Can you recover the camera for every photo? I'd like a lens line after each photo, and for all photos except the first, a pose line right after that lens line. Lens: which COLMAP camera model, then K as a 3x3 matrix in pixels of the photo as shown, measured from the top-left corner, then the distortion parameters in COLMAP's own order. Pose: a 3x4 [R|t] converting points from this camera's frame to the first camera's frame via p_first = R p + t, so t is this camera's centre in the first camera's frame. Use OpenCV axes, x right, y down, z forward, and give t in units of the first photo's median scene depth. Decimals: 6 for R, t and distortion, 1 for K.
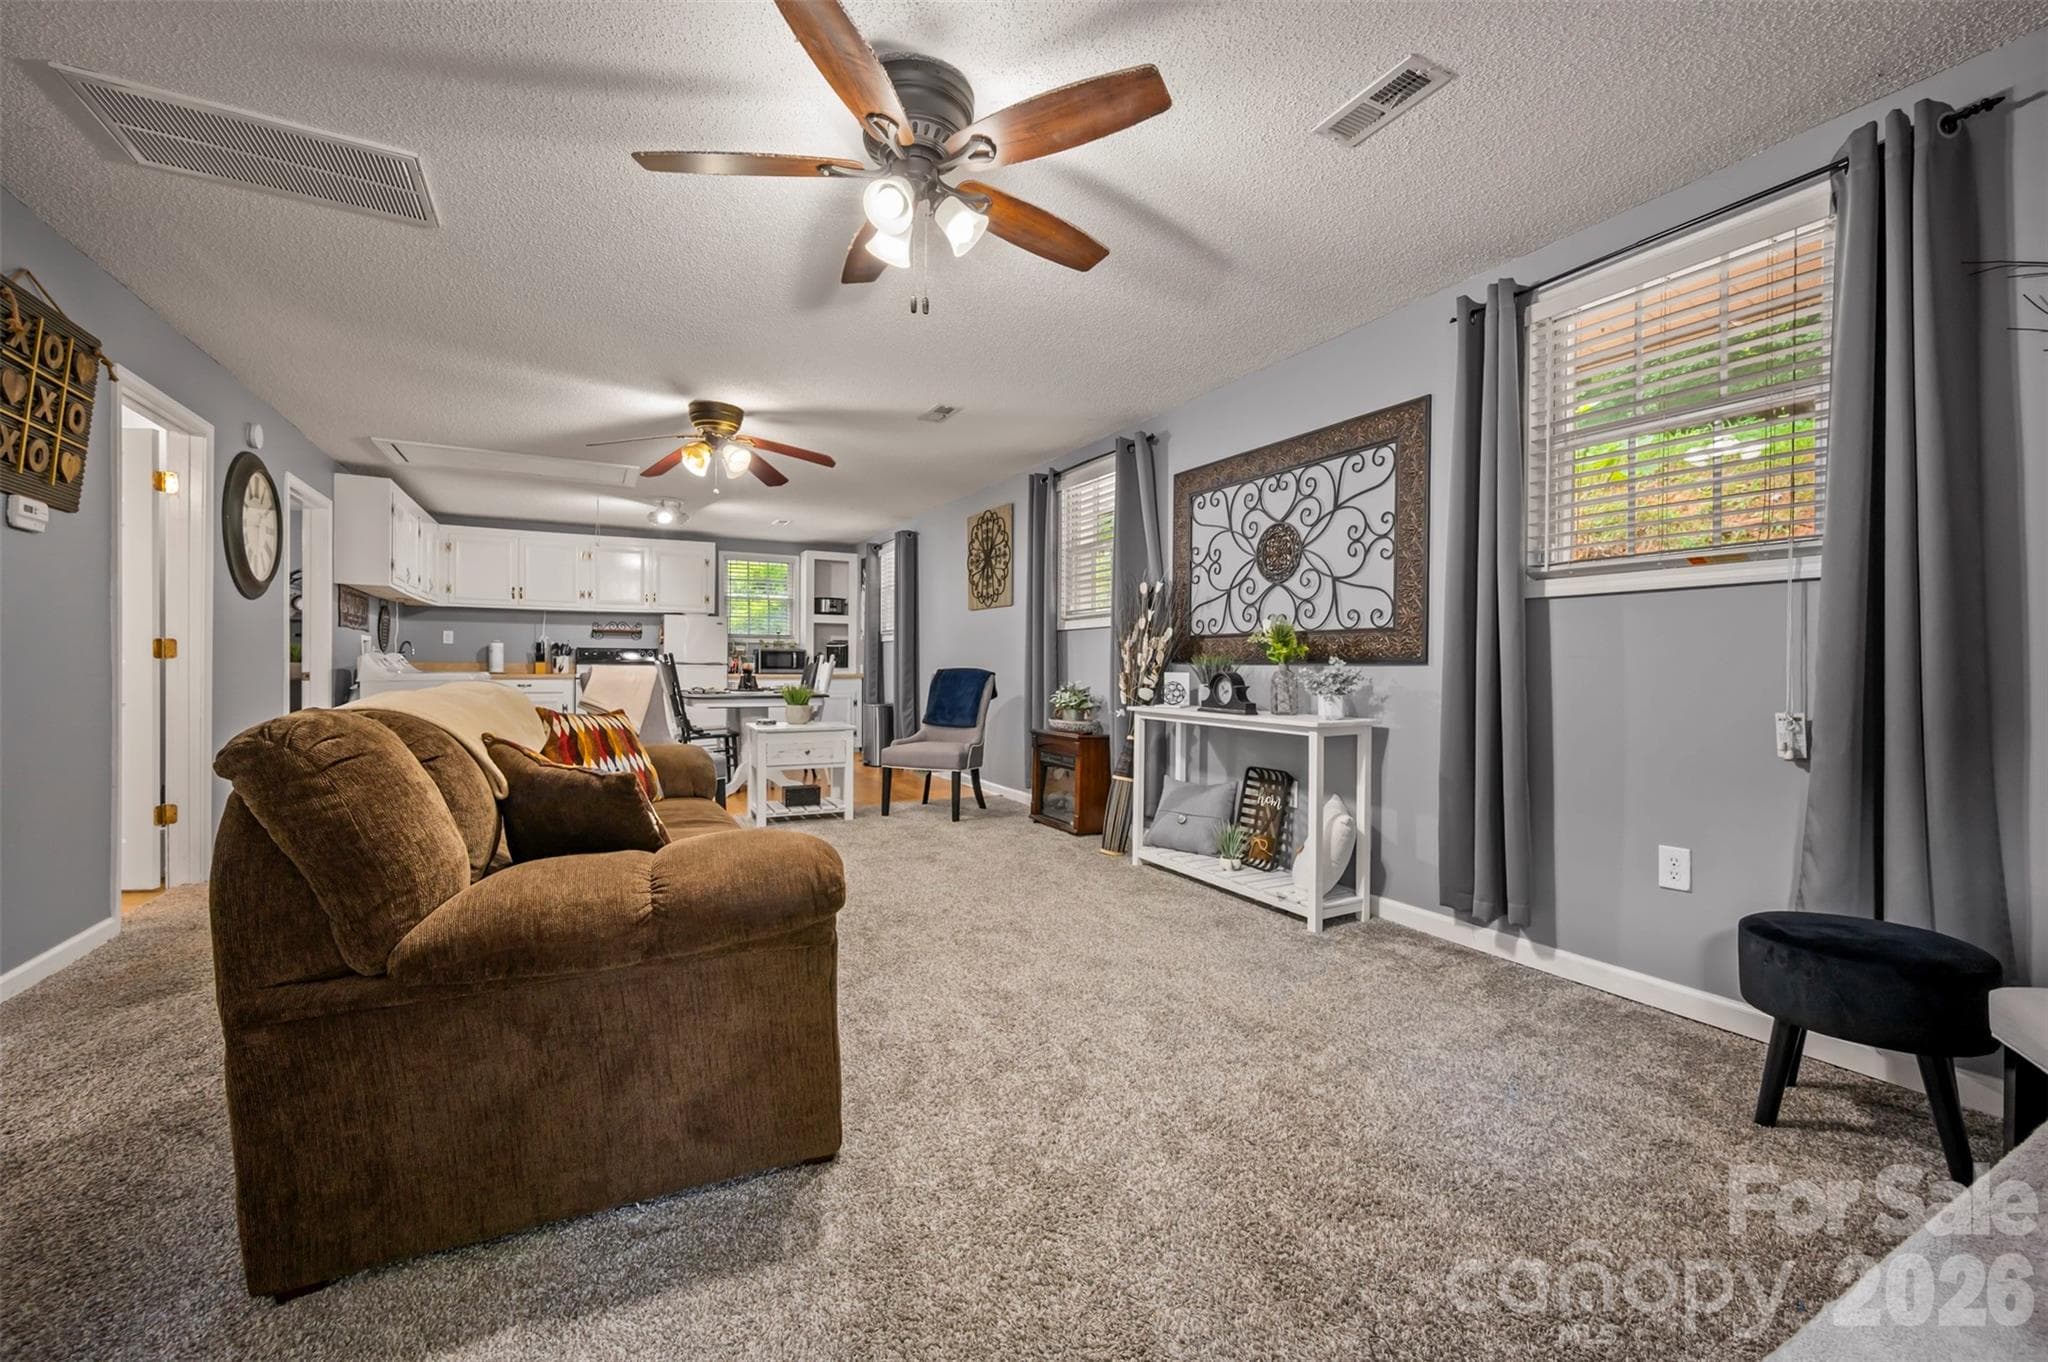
lens RADIAL K [[818.6, 0, 1023.1], [0, 818.6, 656.8], [0, 0, 1]] dist [-0.000919, -0.000041]
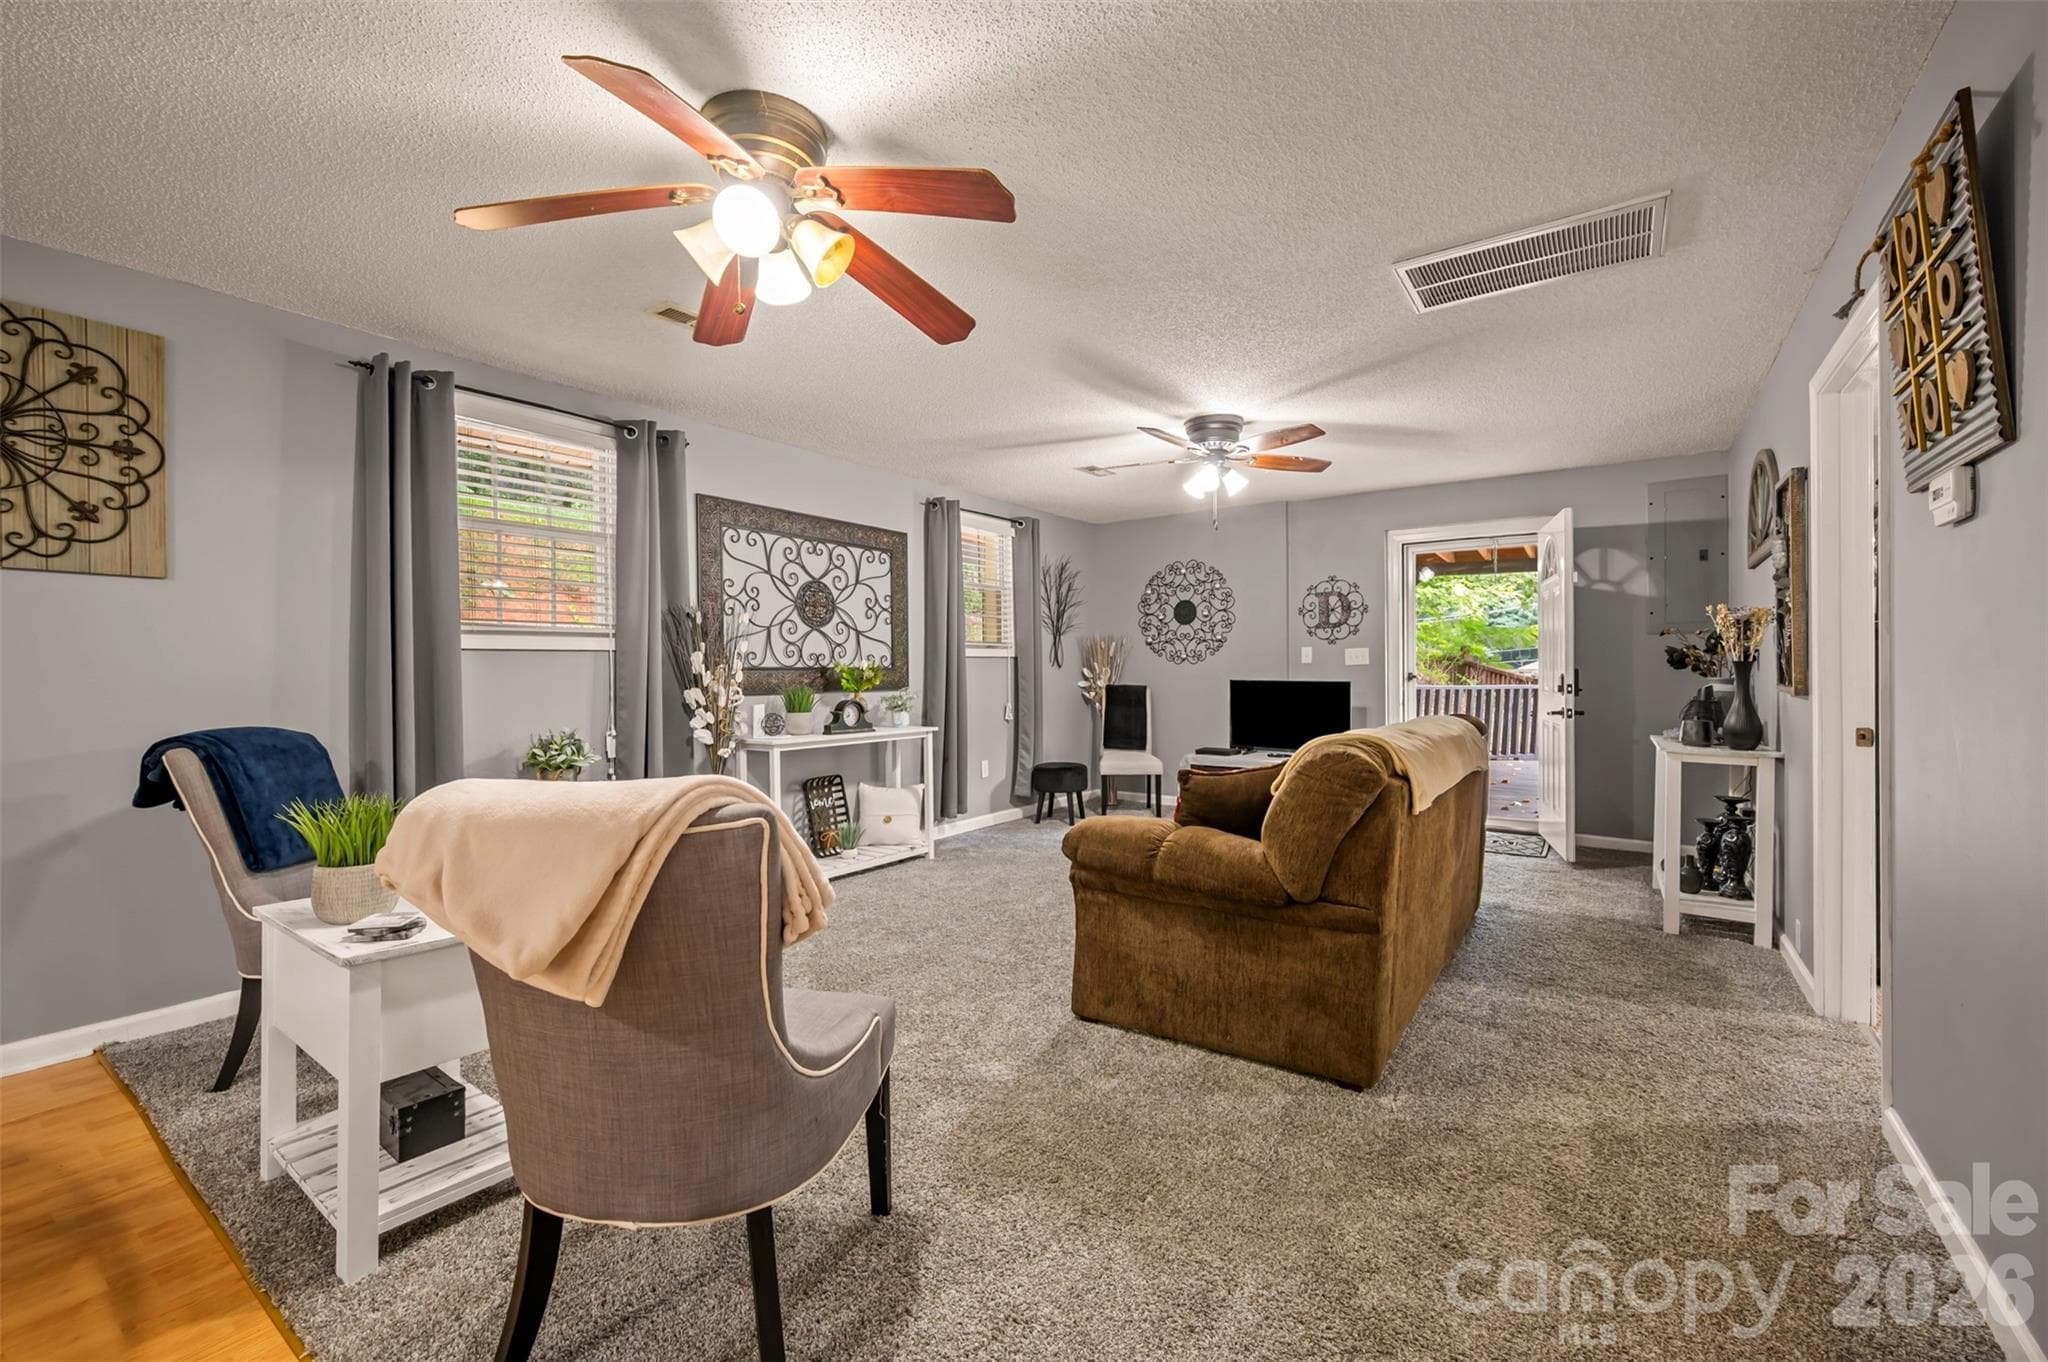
lens RADIAL K [[836.1, 0, 1023.3], [0, 836.1, 677.5], [0, 0, 1]] dist [-0.000470, -0.000046]
pose [[-0.444274, -0.003427, 0.895884, -0.986775], [0.001596, 0.999988, 0.004616, -0.020728], [-0.895890, 0.003480, -0.444263, 1.299374]]
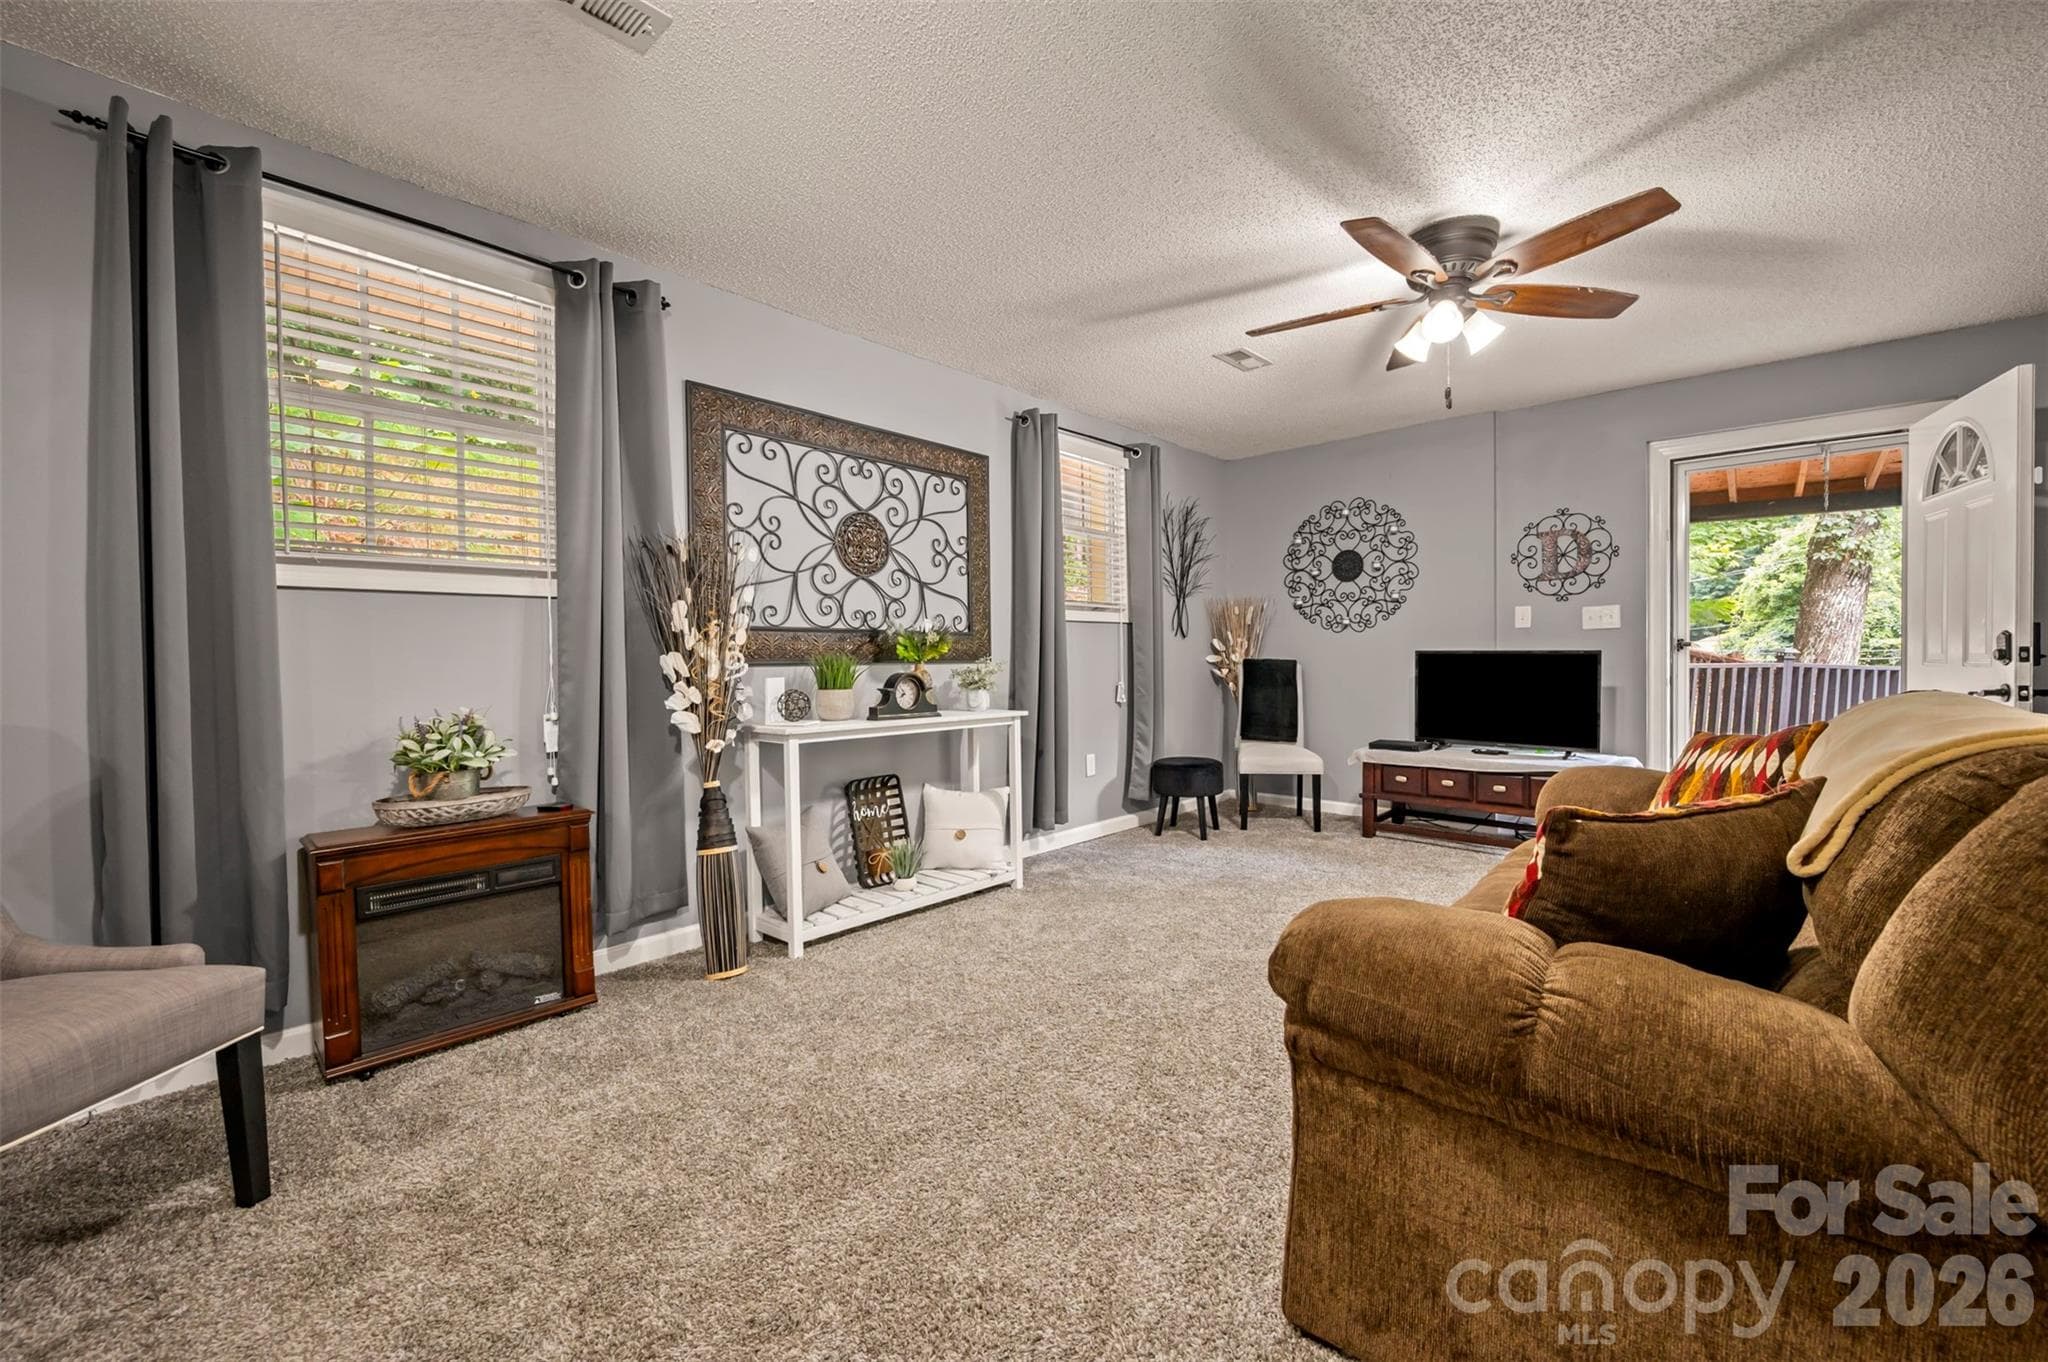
lens RADIAL K [[820.0, 0, 1033.3], [0, 820.0, 671.7], [0, 0, 1]] dist [-0.003652, -0.000188]
pose [[-0.340423, -0.011207, 0.940205, -0.635742], [0.003808, 0.999904, 0.013297, 0.005738], [-0.940265, 0.008106, -0.340348, 1.148826]]
